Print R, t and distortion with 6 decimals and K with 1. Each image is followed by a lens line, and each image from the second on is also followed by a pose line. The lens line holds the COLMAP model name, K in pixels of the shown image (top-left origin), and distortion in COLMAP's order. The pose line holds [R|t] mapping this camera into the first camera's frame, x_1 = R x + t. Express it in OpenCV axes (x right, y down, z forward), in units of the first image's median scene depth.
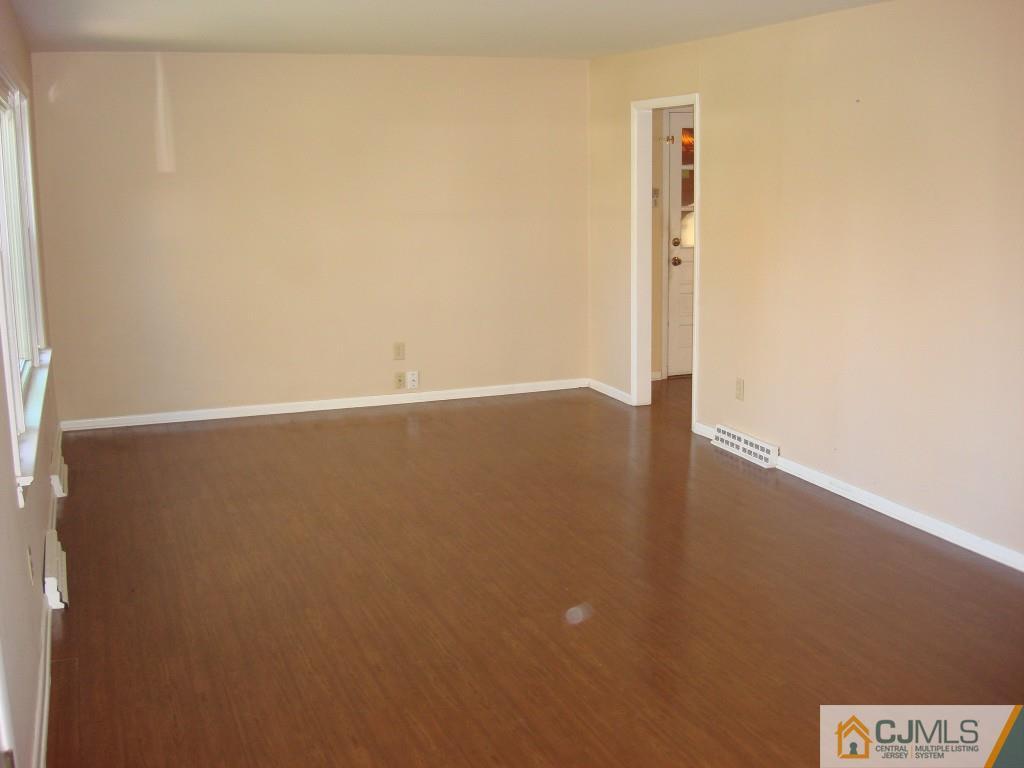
lens RADIAL K [[1139.6, 0, 512.0], [0, 1139.6, 384.0], [0, 0, 1]] dist [-0.058807, -0.196318]
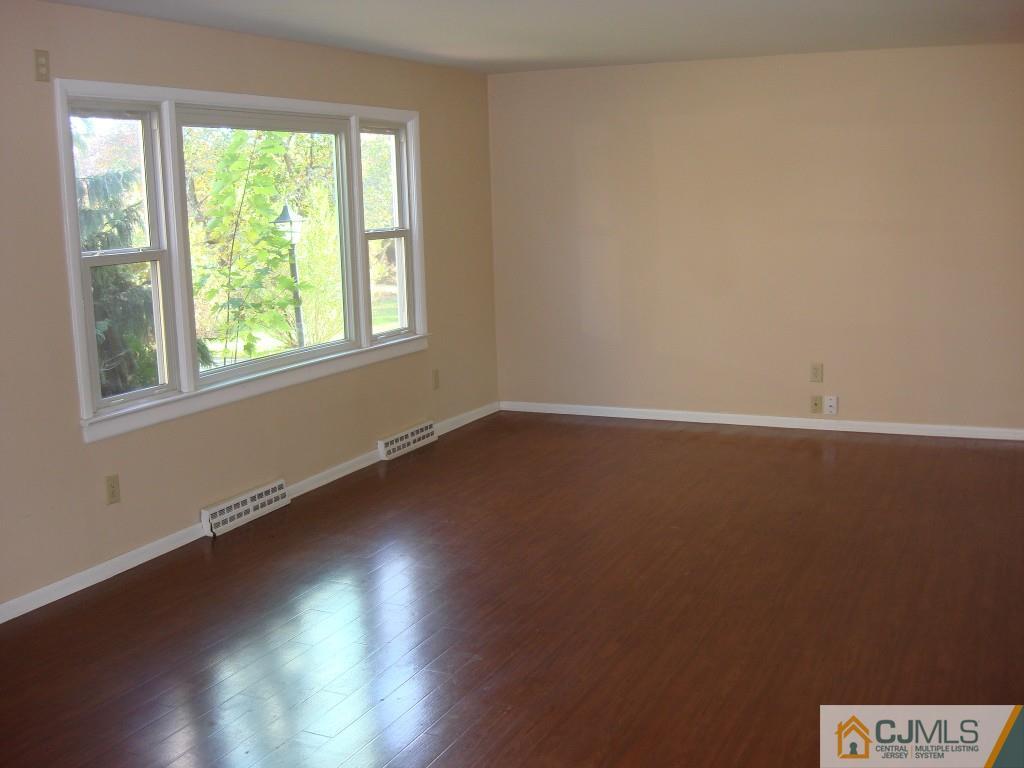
lens RADIAL K [[1139.6, 0, 512.0], [0, 1139.6, 384.0], [0, 0, 1]] dist [-0.058807, -0.196318]
pose [[0.702103, 0.110371, -0.703470, 0.398440], [-0.111298, 0.992782, 0.044680, -0.035157], [0.703324, 0.046925, 0.709319, 0.182595]]
